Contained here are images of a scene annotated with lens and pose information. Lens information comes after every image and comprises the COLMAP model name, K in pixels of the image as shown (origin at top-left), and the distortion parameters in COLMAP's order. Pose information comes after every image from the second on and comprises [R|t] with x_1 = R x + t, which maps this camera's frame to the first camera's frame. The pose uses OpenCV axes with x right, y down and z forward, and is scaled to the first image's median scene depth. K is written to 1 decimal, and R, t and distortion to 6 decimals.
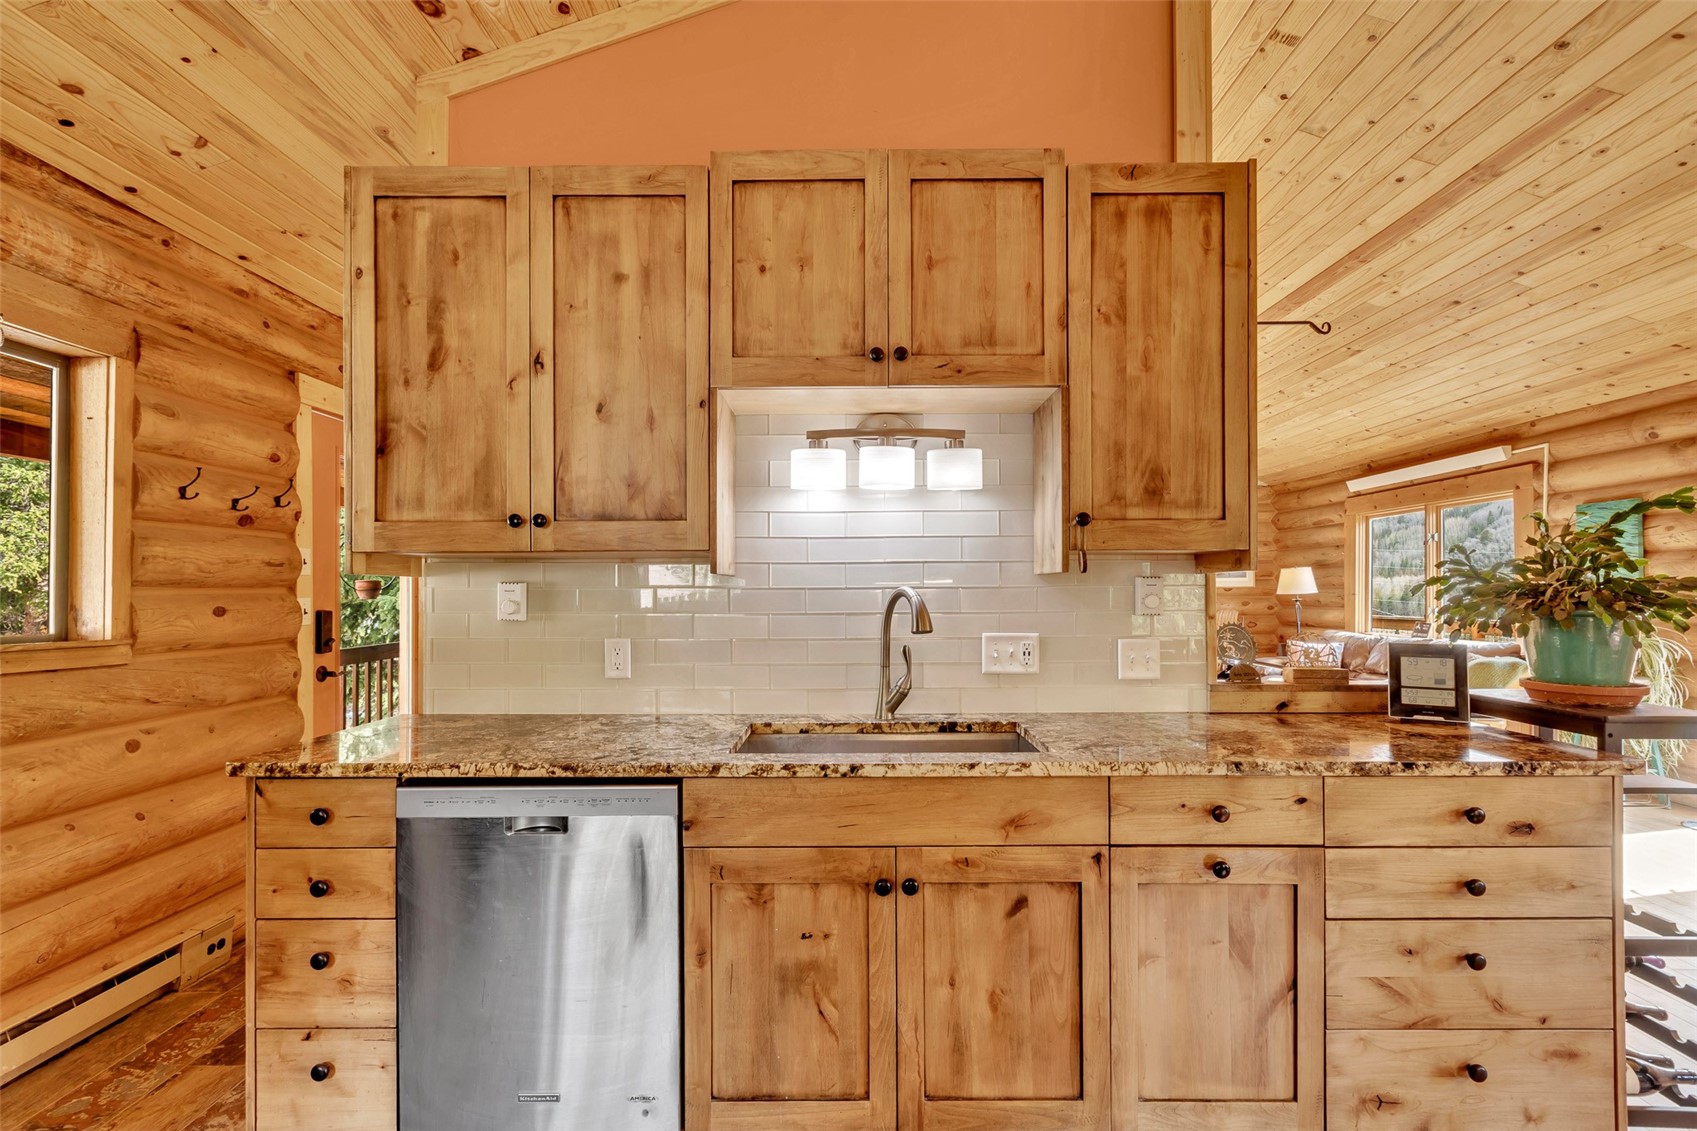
lens RADIAL K [[766.3, 0, 859.8], [0, 766.3, 588.3], [0, 0, 1]] dist [0.002462, -0.000558]
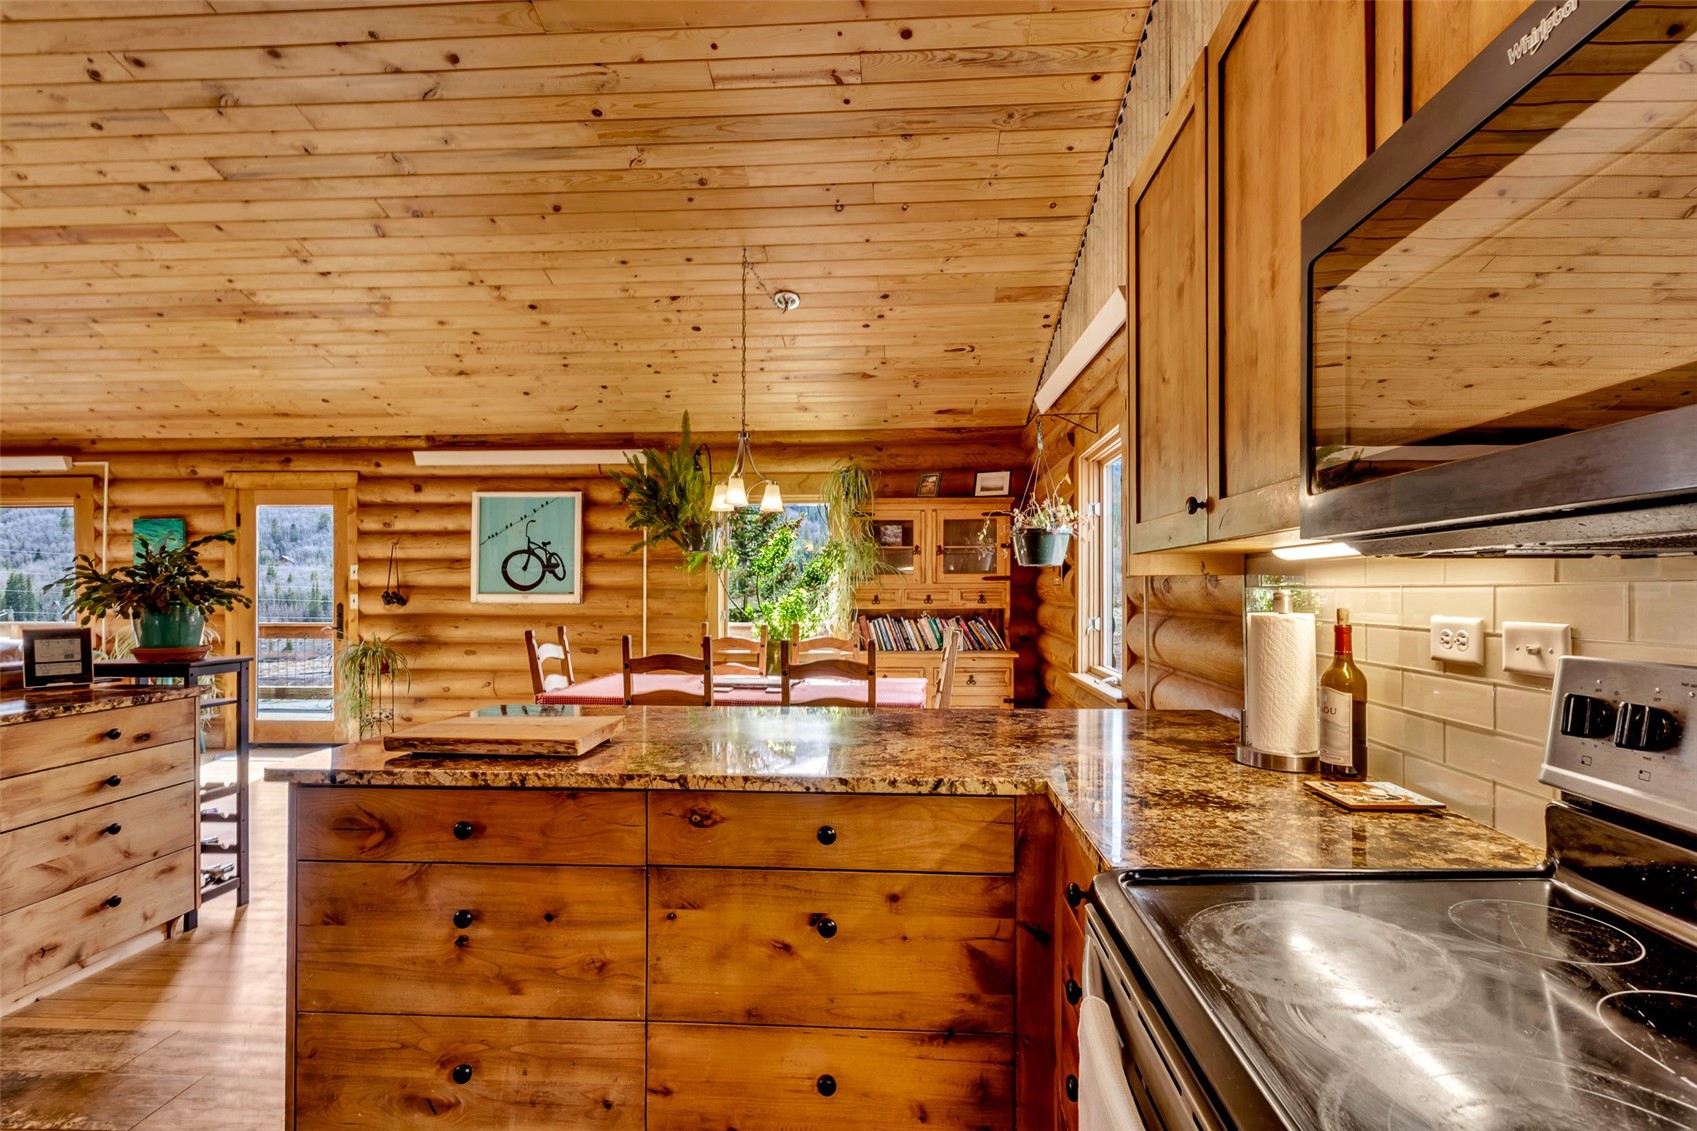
lens RADIAL K [[766.3, 0, 859.8], [0, 766.3, 588.3], [0, 0, 1]] dist [0.002462, -0.000558]
pose [[0.039498, 0.003169, 0.999215, -0.555562], [-0.000447, 0.999995, -0.003153, 0.007100], [-0.999220, -0.000323, 0.039499, -0.454127]]
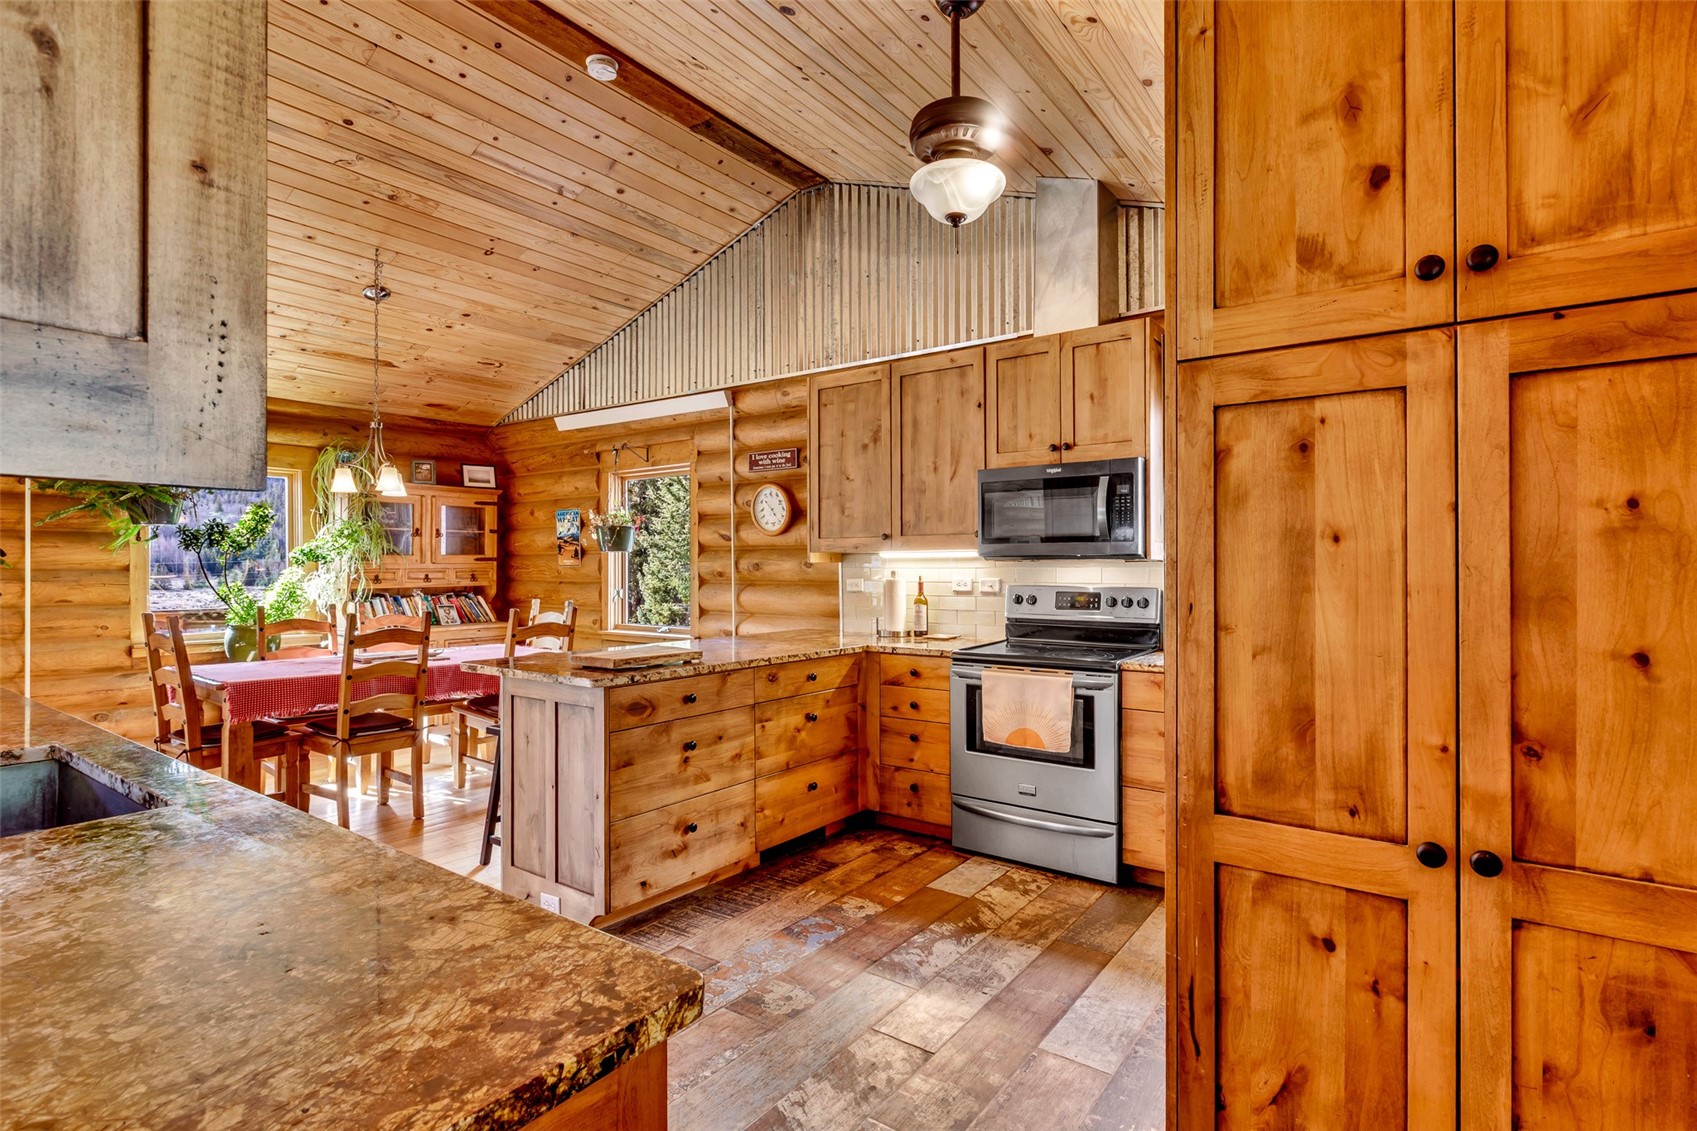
lens RADIAL K [[836.4, 0, 806.9], [0, 836.4, 559.9], [0, 0, 1]] dist [-0.000776, 0.000134]
pose [[-0.795337, 0.007983, 0.606114, -0.940740], [0.002130, 0.999944, -0.010375, 0.003412], [-0.606163, -0.006961, -0.795310, 1.138024]]
